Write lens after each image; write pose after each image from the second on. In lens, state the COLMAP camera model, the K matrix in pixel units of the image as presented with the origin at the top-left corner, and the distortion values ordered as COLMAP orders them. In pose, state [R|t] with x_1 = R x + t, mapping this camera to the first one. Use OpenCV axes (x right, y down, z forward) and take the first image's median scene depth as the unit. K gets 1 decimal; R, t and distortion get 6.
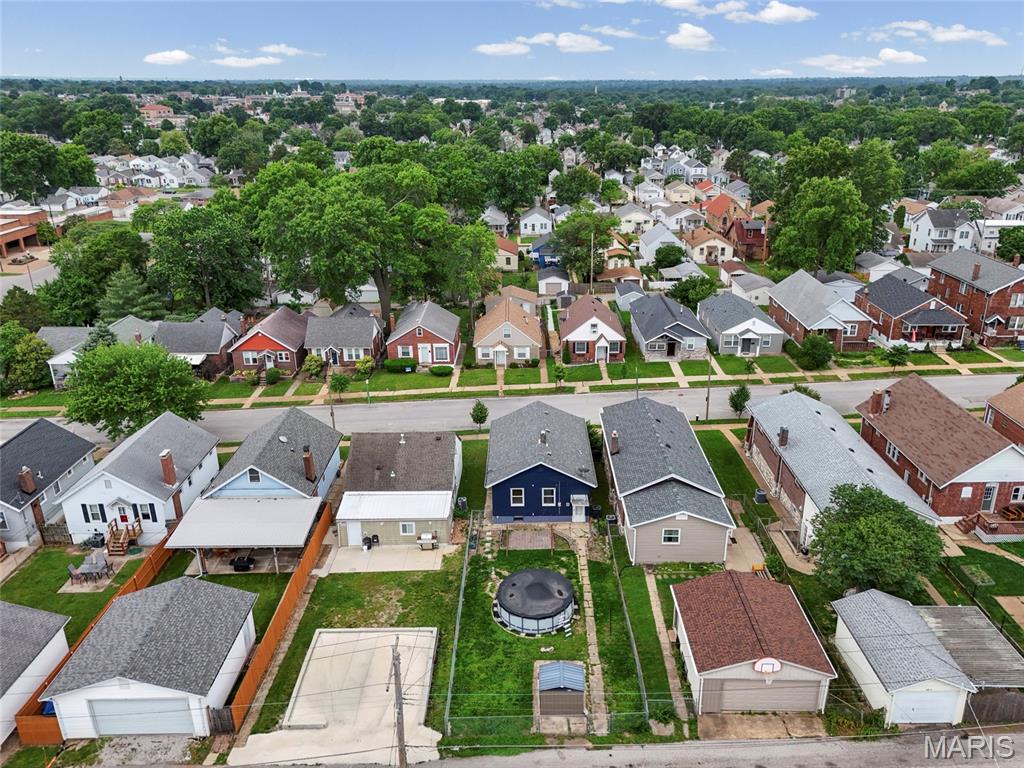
lens RADIAL K [[801.3, 0, 538.9], [0, 801.3, 382.3], [0, 0, 1]] dist [0.112567, -0.182771]
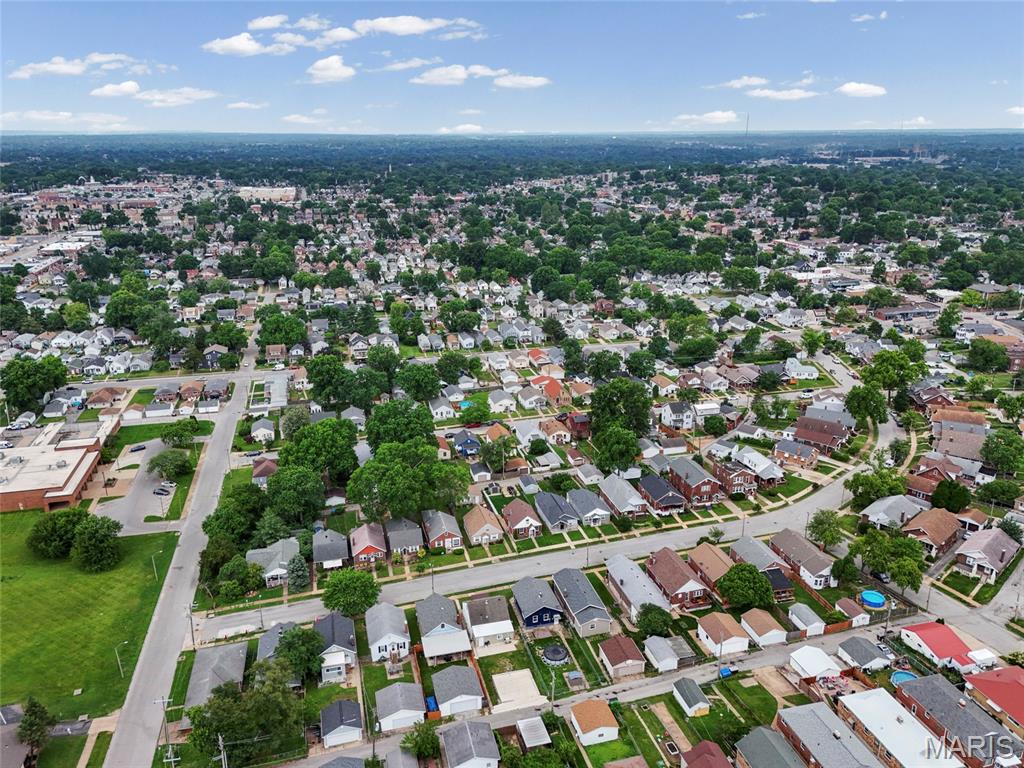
lens RADIAL K [[801.3, 0, 538.9], [0, 801.3, 382.3], [0, 0, 1]] dist [0.112567, -0.182771]
pose [[0.965967, -0.082532, 0.245144, -0.535018], [0.093526, 0.995052, -0.033531, -0.488765], [-0.241164, 0.055318, 0.968907, -1.492466]]
